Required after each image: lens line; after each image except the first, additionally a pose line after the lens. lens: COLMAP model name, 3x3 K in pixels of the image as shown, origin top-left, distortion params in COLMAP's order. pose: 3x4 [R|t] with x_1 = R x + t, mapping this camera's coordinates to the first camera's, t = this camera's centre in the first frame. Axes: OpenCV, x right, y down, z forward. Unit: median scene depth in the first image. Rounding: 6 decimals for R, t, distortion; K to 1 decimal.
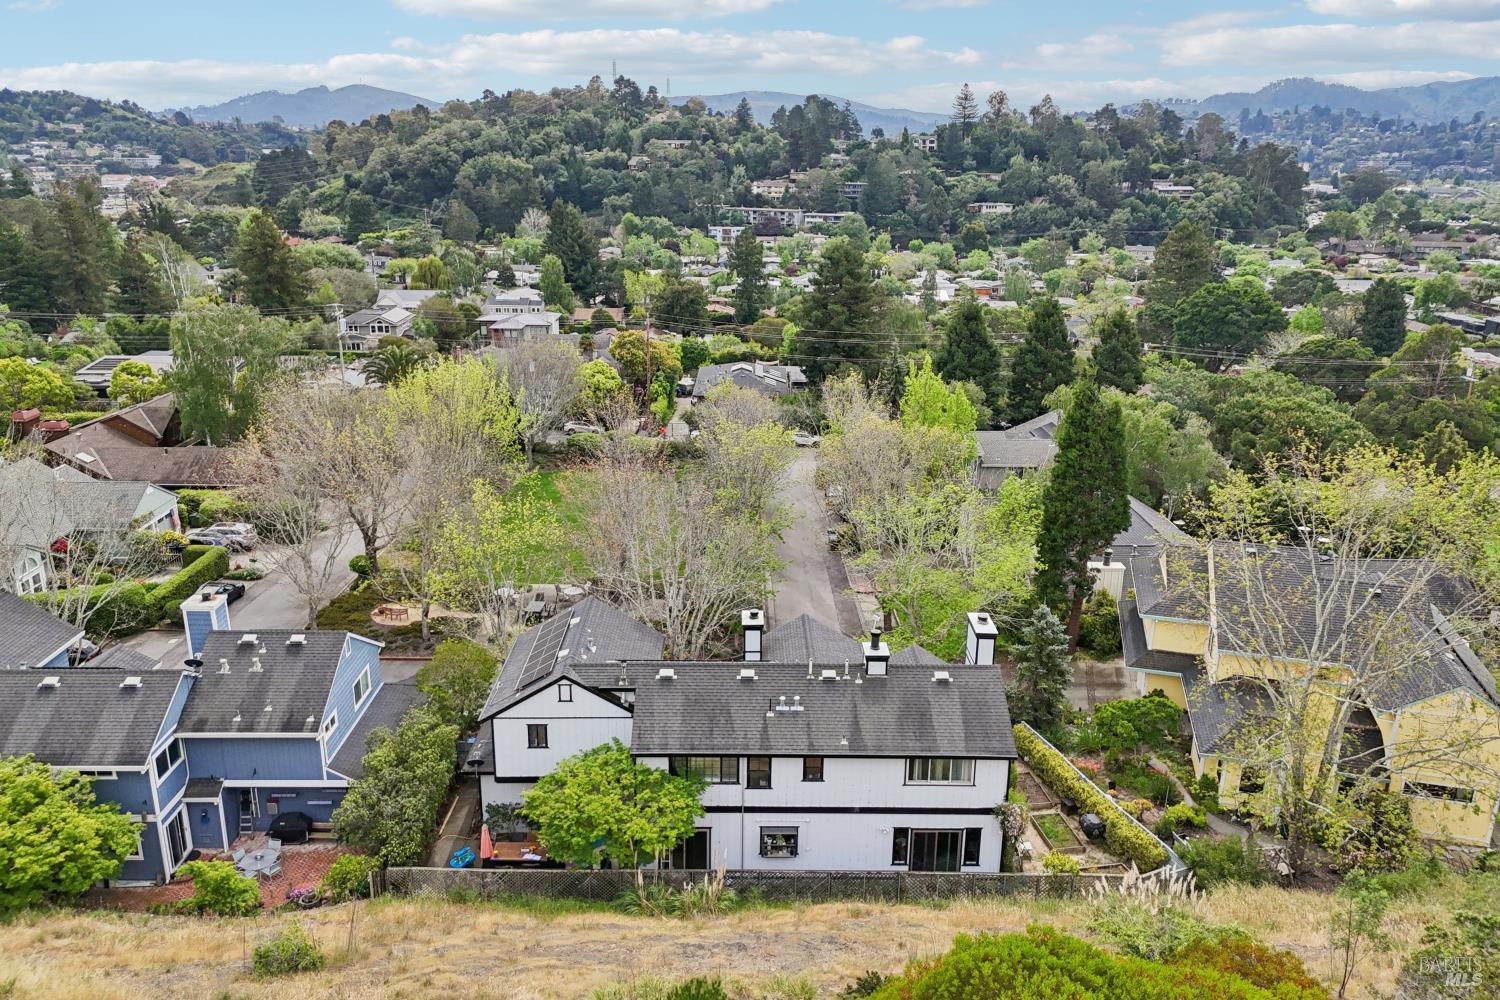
lens RADIAL K [[1095.5, 0, 750.0], [0, 1095.5, 500.0], [0, 0, 1]] dist [0.051001, -0.055335]
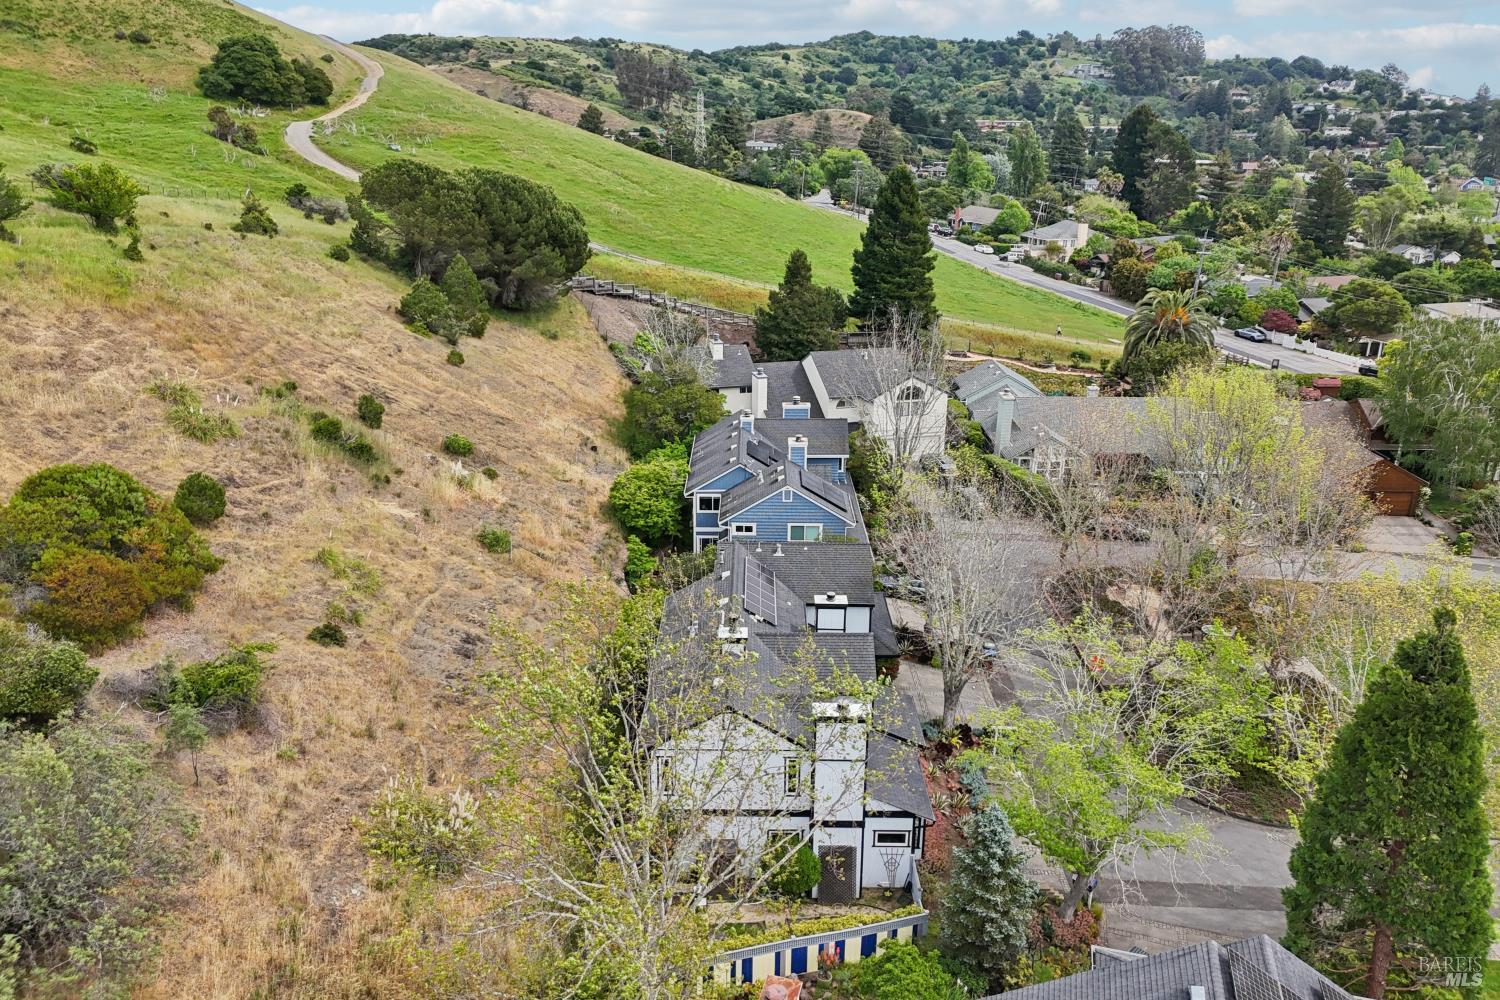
lens RADIAL K [[1099.3, 0, 750.0], [0, 1099.3, 500.0], [0, 0, 1]] dist [0.050985, -0.055347]
pose [[-0.020250, 0.310885, -0.950232, 0.072782], [-0.306064, 0.902870, 0.301912, -0.020294], [0.951796, 0.296946, 0.076868, 0.061511]]
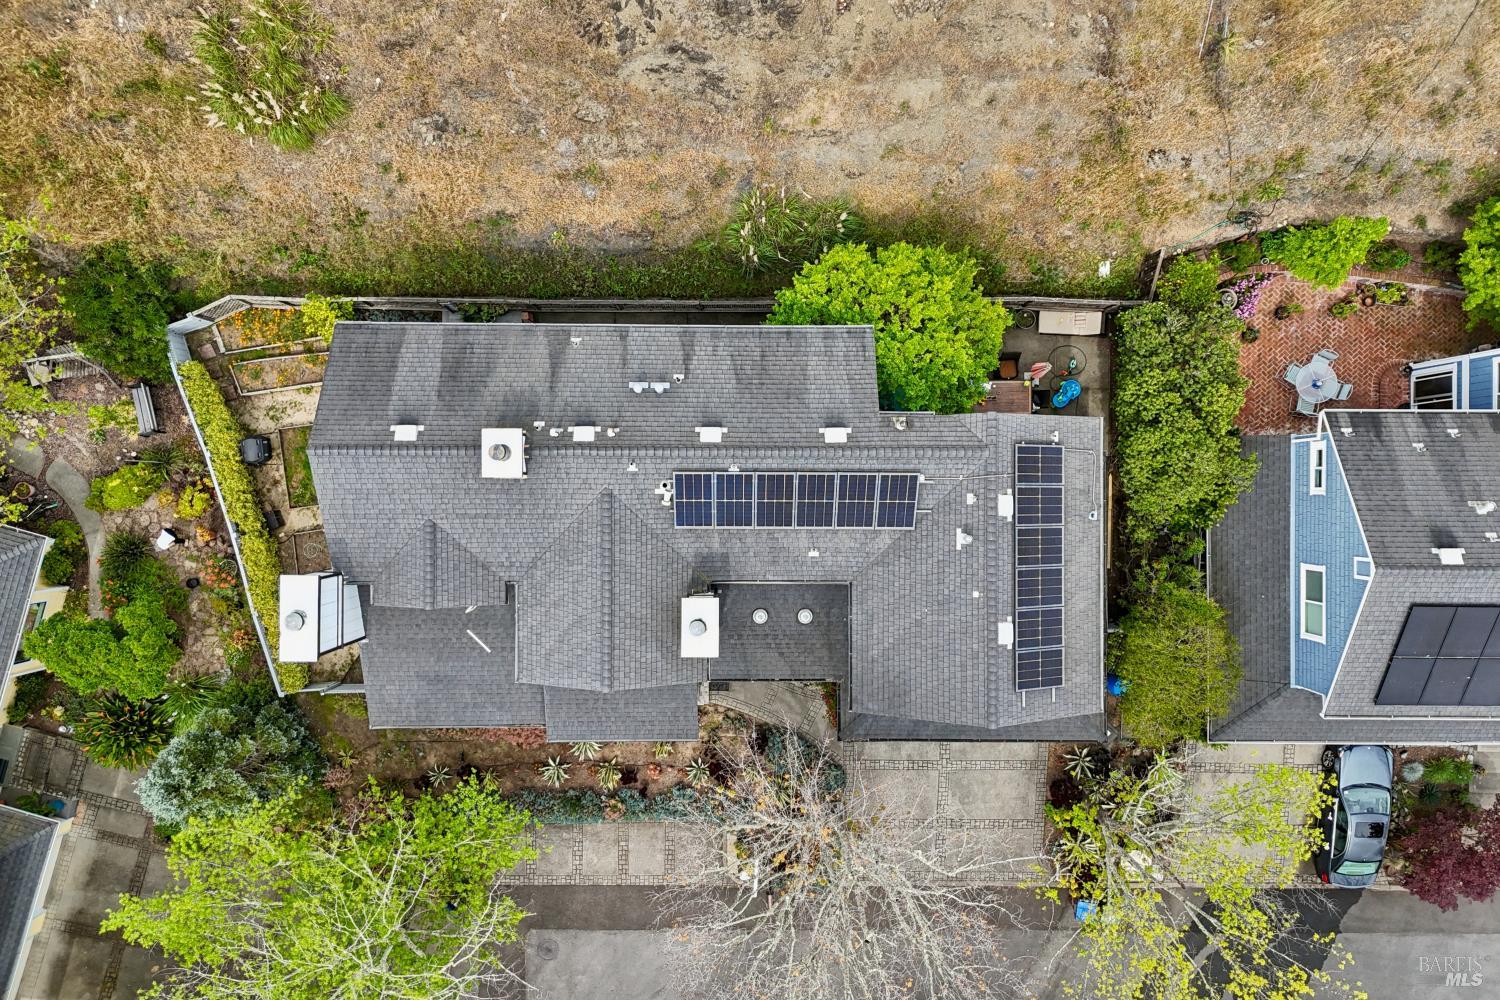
lens RADIAL K [[1095.5, 0, 750.0], [0, 1095.5, 500.0], [0, 0, 1]] dist [0.051001, -0.055335]
pose [[-0.999605, -0.015368, -0.023512, -0.000723], [-0.017725, -0.304228, 0.952434, -0.031601], [-0.021790, 0.952475, 0.303836, 0.057173]]
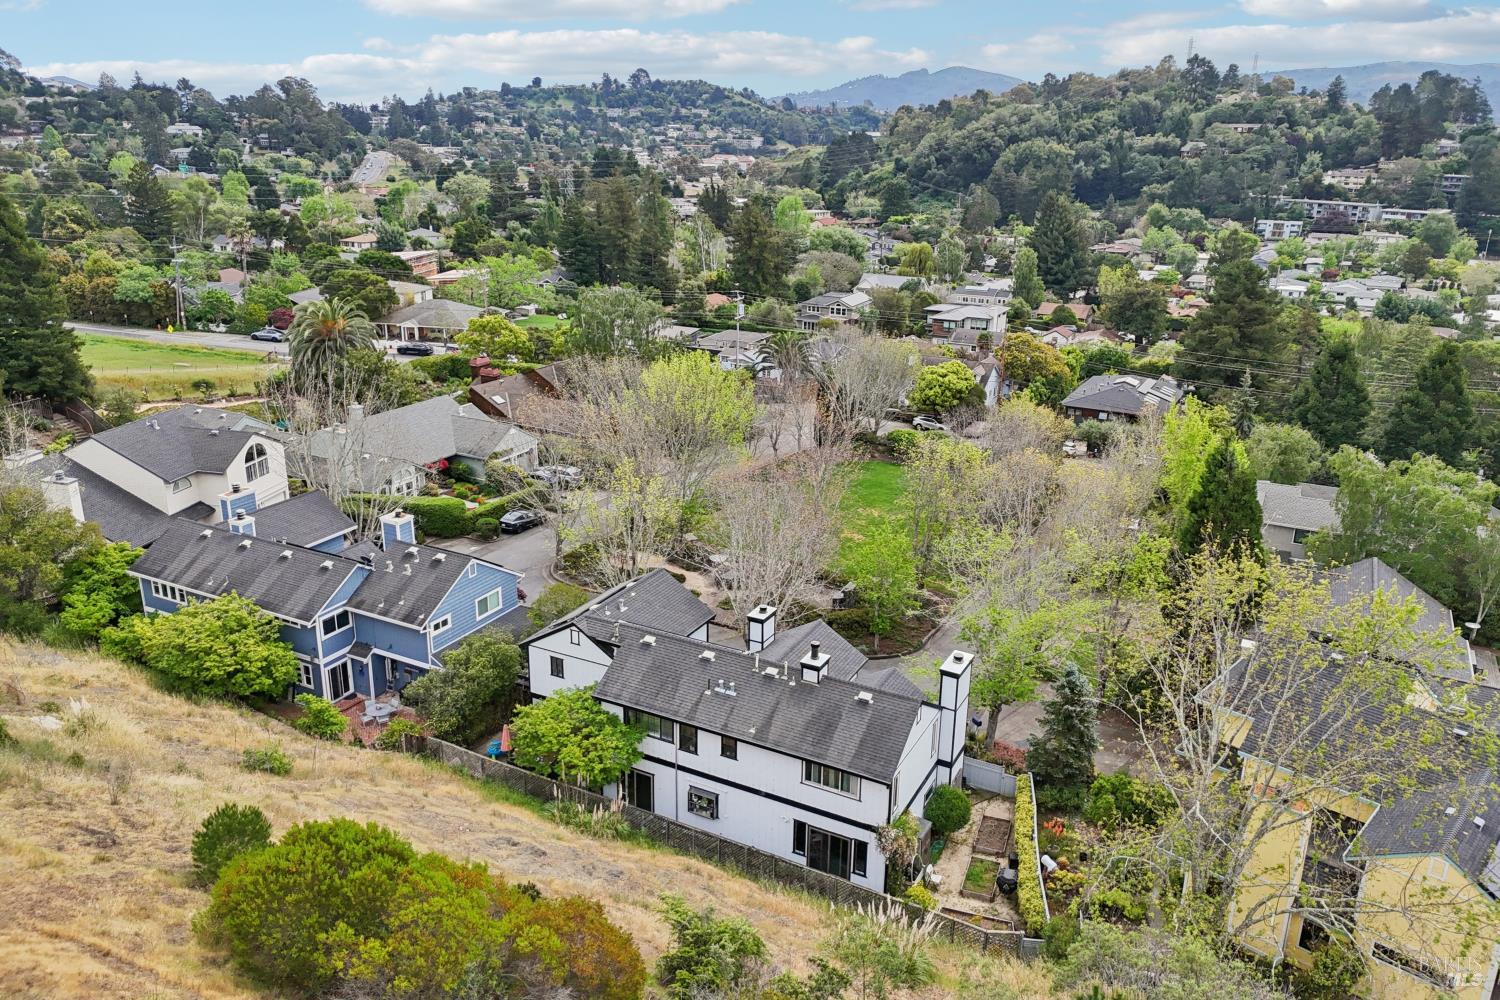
lens RADIAL K [[1095.5, 0, 750.0], [0, 1095.5, 500.0], [0, 0, 1]] dist [0.051001, -0.055335]
pose [[0.880844, 0.155918, -0.446994, 0.035830], [-0.148618, 0.987547, 0.051606, -0.004690], [0.449474, 0.020975, 0.893047, -0.001031]]
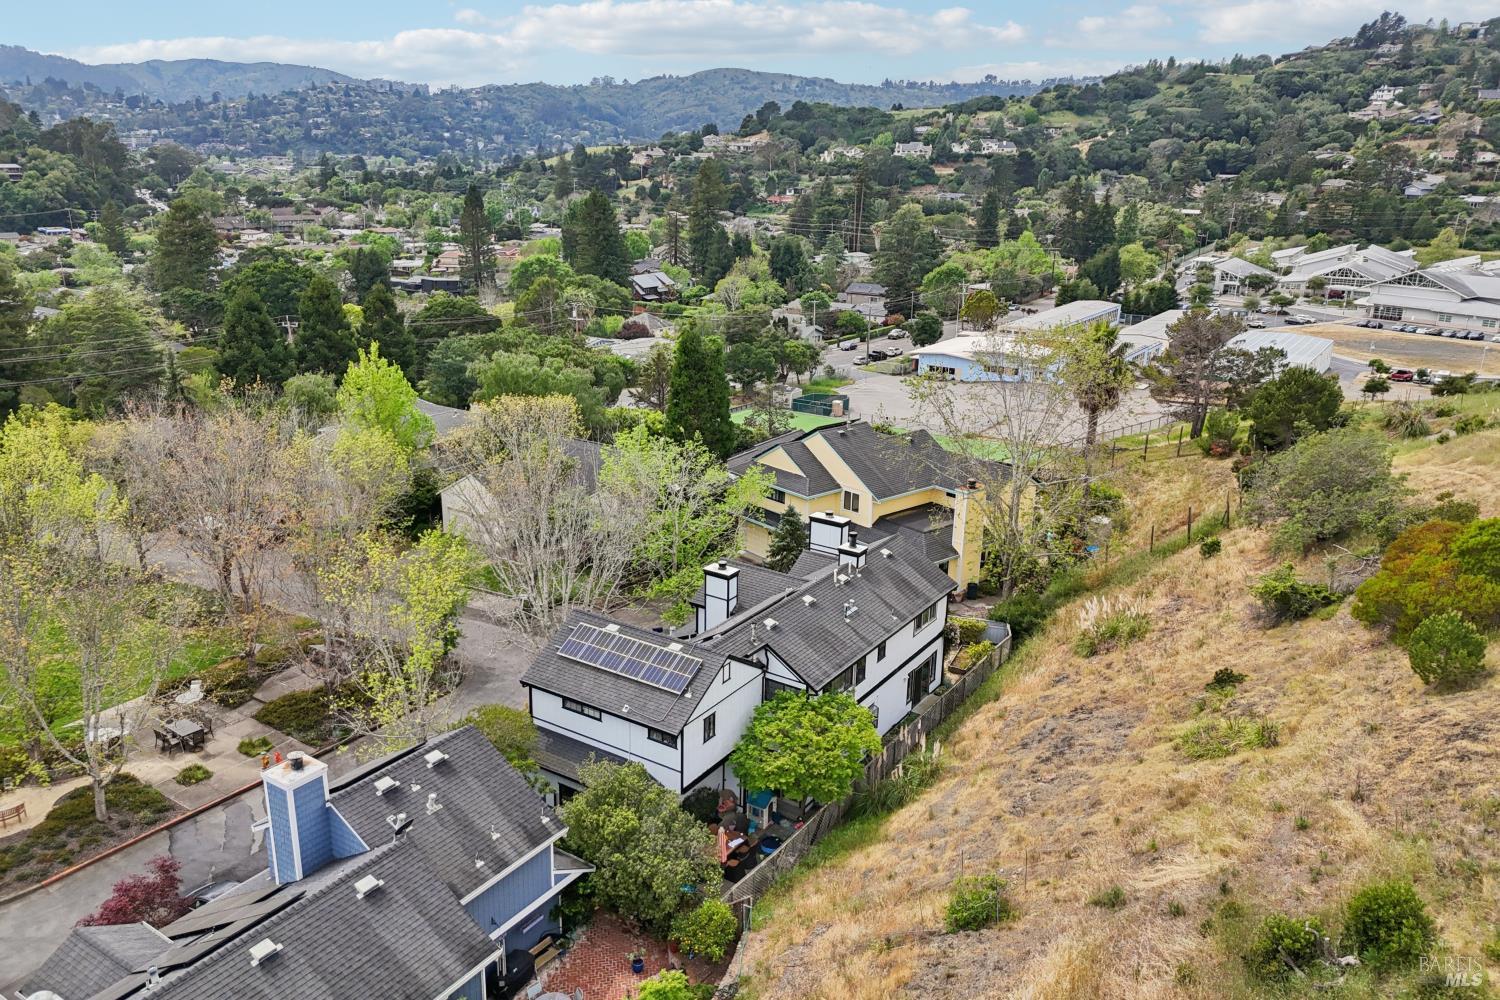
lens RADIAL K [[1095.5, 0, 750.0], [0, 1095.5, 500.0], [0, 0, 1]] dist [0.051001, -0.055335]
pose [[0.552531, -0.247554, 0.795881, -0.063346], [0.232014, 0.962815, 0.138405, -0.008053], [-0.800549, 0.108183, 0.589422, 0.023920]]
